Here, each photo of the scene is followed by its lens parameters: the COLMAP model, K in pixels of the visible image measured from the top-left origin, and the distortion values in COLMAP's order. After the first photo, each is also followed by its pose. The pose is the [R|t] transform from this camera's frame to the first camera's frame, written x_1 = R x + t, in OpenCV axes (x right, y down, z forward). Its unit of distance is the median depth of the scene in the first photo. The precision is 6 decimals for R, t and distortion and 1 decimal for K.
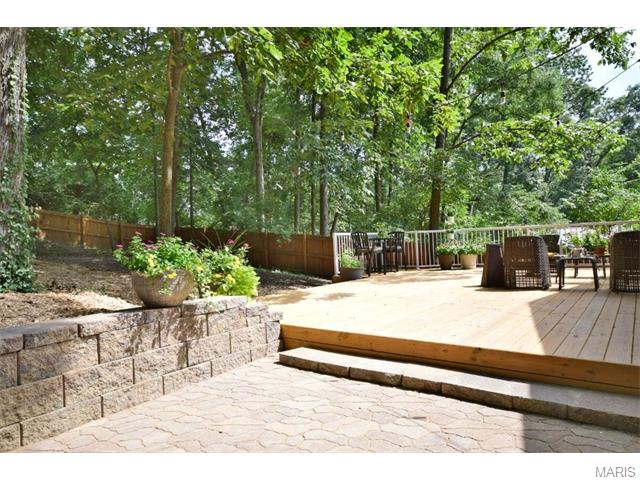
lens RADIAL K [[424.2, 0, 315.0], [0, 424.2, 240.7], [0, 0, 1]] dist [0.001395, 0.008054]
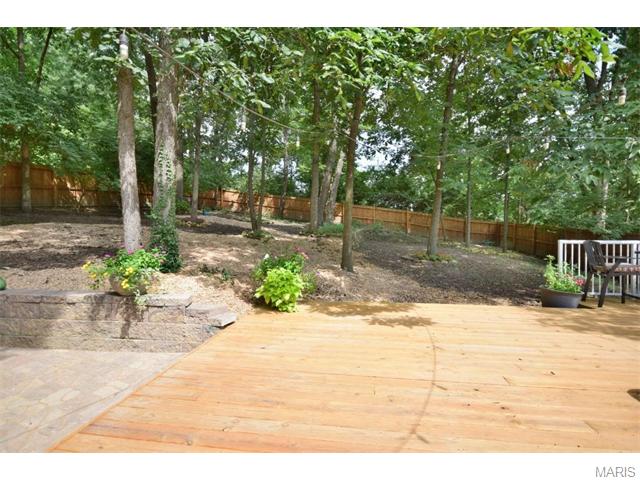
lens RADIAL K [[318.8, 0, 320.0], [0, 318.8, 243.3], [0, 0, 1]] dist [0.015479, -0.004792]
pose [[0.505474, 0.060996, -0.860683, 0.299218], [-0.021693, 0.998081, 0.057993, -0.033665], [0.862569, -0.010643, 0.505827, 0.317005]]
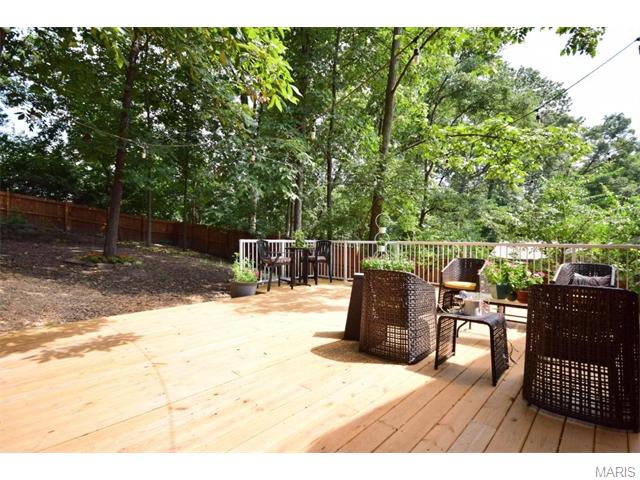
lens RADIAL K [[318.8, 0, 324.0], [0, 318.8, 238.7], [0, 0, 1]] dist [0.015479, -0.004792]
pose [[0.995829, 0.051933, -0.075018, 0.252968], [-0.051521, 0.998644, 0.007418, -0.031344], [0.075301, -0.003522, 0.997155, 0.313925]]
